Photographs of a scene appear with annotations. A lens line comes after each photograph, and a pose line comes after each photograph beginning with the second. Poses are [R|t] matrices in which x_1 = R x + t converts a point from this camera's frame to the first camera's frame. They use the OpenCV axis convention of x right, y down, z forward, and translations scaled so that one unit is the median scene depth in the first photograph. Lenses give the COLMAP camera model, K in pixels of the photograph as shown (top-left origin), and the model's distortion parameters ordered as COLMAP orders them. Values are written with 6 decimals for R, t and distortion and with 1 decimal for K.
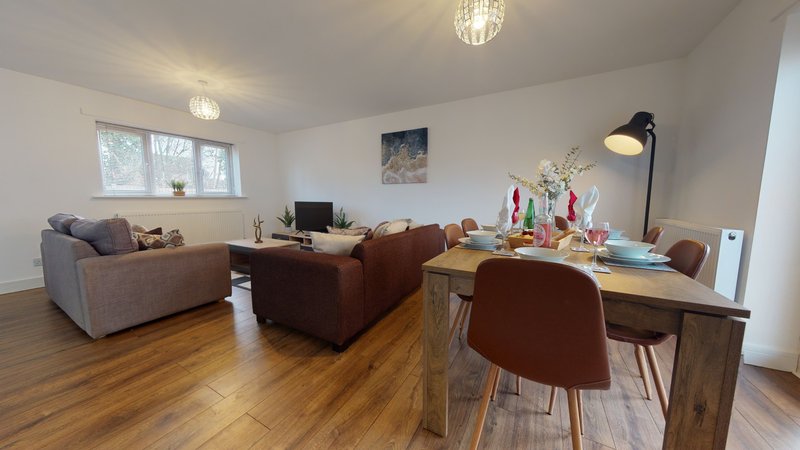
lens RADIAL K [[253.0, 0, 397.2], [0, 253.0, 223.5], [0, 0, 1]] dist [0.000582, 0.000050]
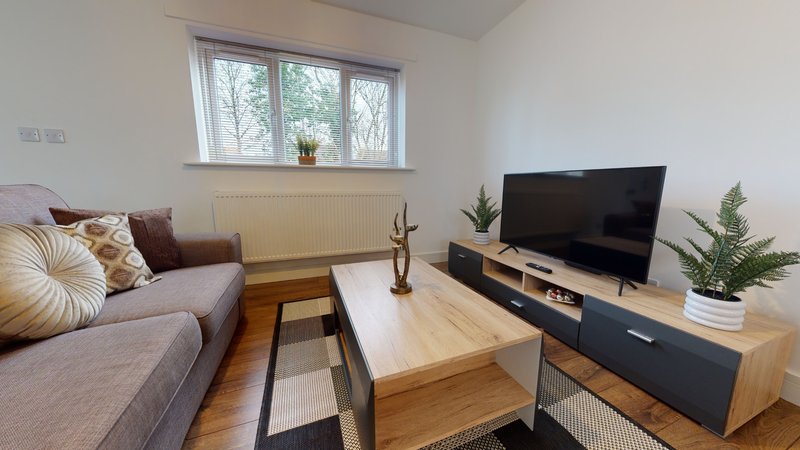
lens RADIAL K [[253.0, 0, 397.2], [0, 253.0, 223.5], [0, 0, 1]] dist [0.000582, 0.000050]
pose [[0.764626, 0.098537, -0.636896, -0.280907], [-0.066528, 0.995031, 0.074075, -0.027472], [0.641031, -0.014268, 0.767383, 0.598092]]
